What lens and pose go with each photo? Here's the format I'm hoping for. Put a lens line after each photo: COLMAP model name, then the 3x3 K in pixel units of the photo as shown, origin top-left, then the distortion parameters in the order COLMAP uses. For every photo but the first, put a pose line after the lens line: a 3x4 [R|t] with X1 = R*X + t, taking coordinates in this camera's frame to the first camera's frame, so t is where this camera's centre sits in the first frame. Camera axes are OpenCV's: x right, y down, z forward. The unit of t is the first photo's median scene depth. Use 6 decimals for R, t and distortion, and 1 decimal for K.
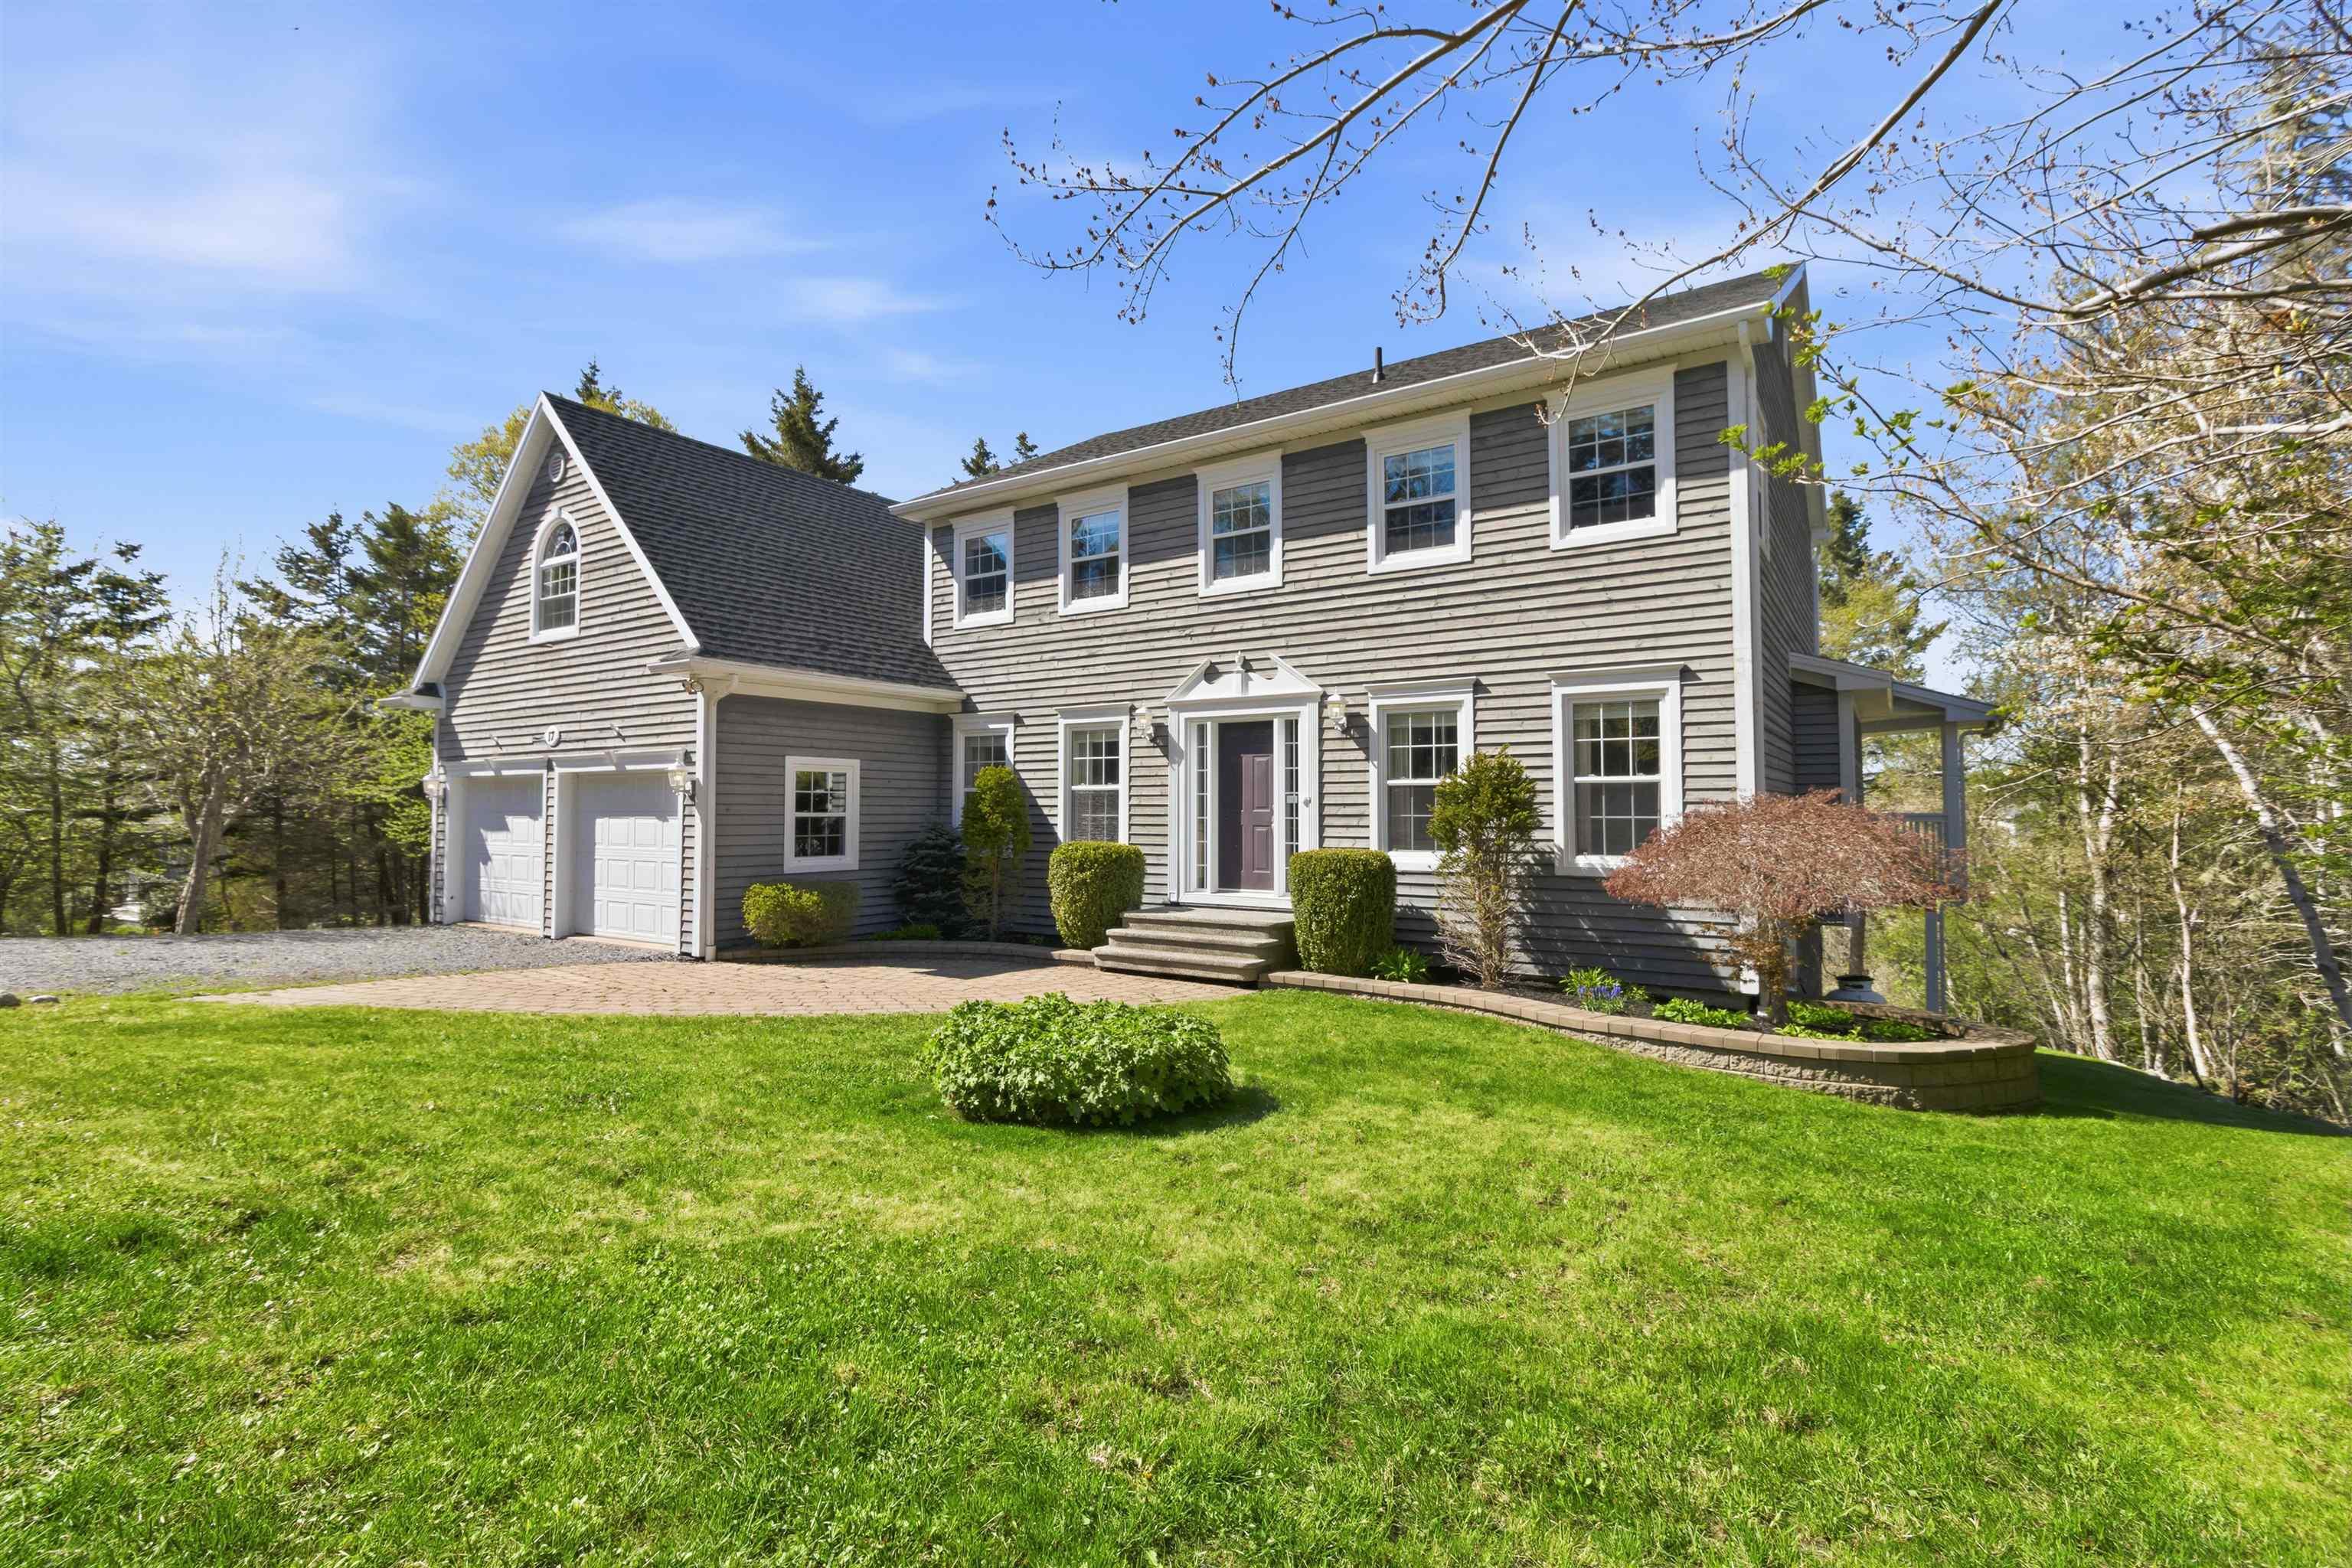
lens RADIAL K [[1109.3, 0, 1176.0], [0, 1109.3, 784.0], [0, 0, 1]] dist [0.011433, -0.000102]
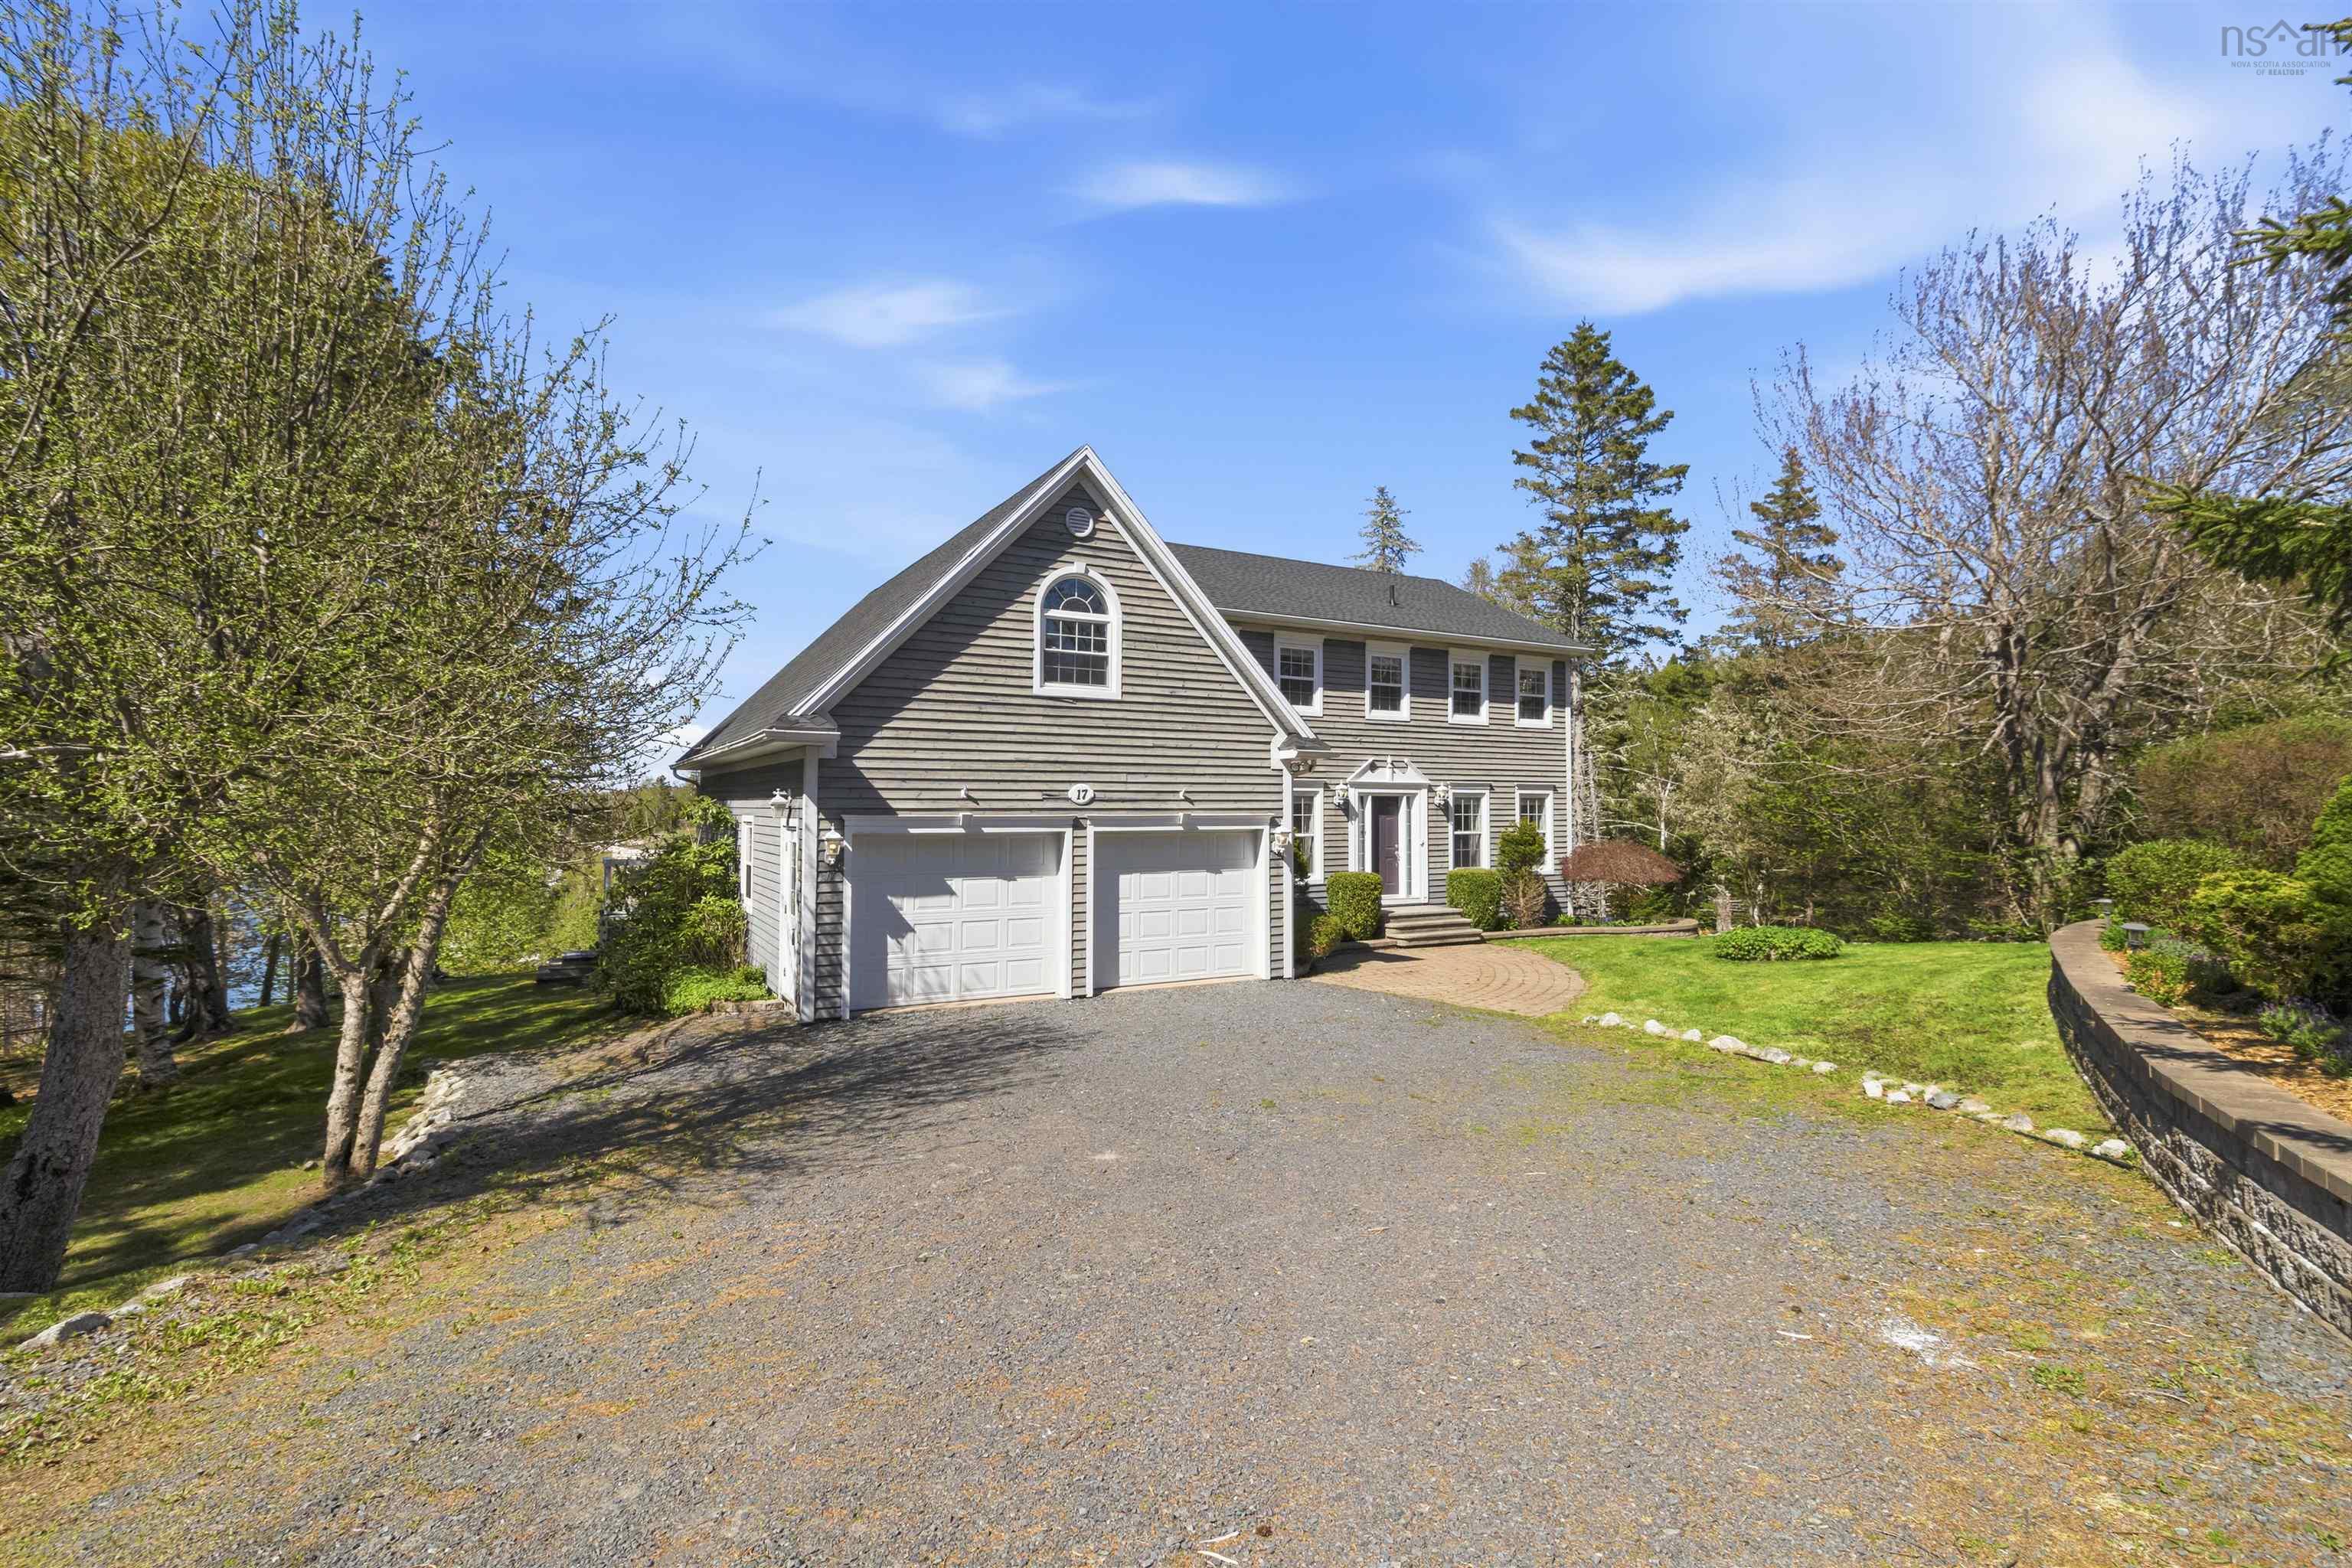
lens RADIAL K [[1109.3, 0, 1176.0], [0, 1109.3, 784.0], [0, 0, 1]] dist [0.011433, -0.000102]
pose [[0.421320, 0.019123, 0.906710, -1.588074], [-0.026143, 0.999618, -0.008934, -0.050776], [-0.906535, -0.019940, 0.421659, 0.565632]]
